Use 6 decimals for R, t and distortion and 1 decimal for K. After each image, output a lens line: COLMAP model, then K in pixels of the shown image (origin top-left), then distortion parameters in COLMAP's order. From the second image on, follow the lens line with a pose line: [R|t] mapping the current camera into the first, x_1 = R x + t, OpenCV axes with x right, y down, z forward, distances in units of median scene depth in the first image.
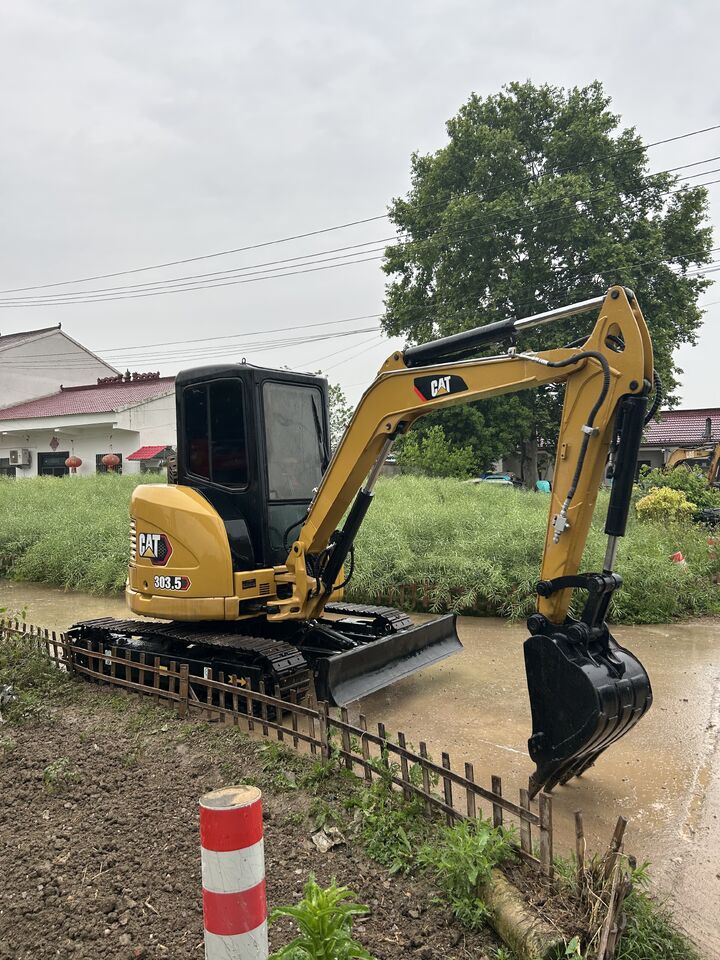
lens RADIAL K [[685.9, 0, 352.9], [0, 685.9, 483.3], [0, 0, 1]] dist [0.022773, -0.023480]
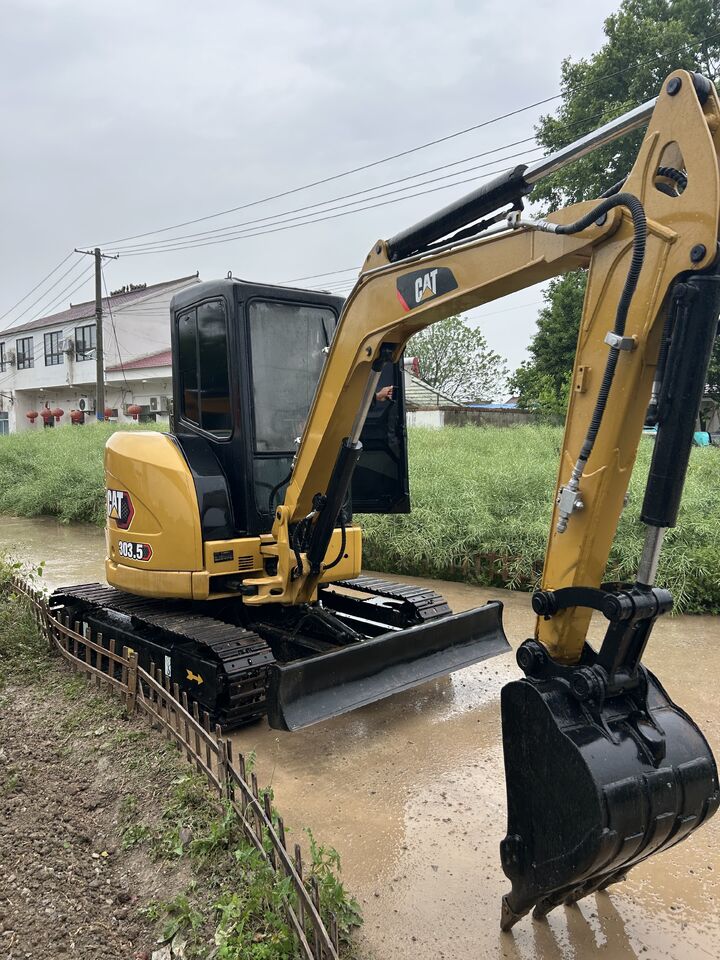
lens RADIAL K [[685.9, 0, 365.5], [0, 685.9, 481.6], [0, 0, 1]] dist [0.022773, -0.023480]
pose [[0.979604, 0.024045, -0.199493, 0.170067], [-0.009714, 0.997321, 0.072507, 0.000340], [0.200702, -0.069090, 0.977213, 0.260051]]
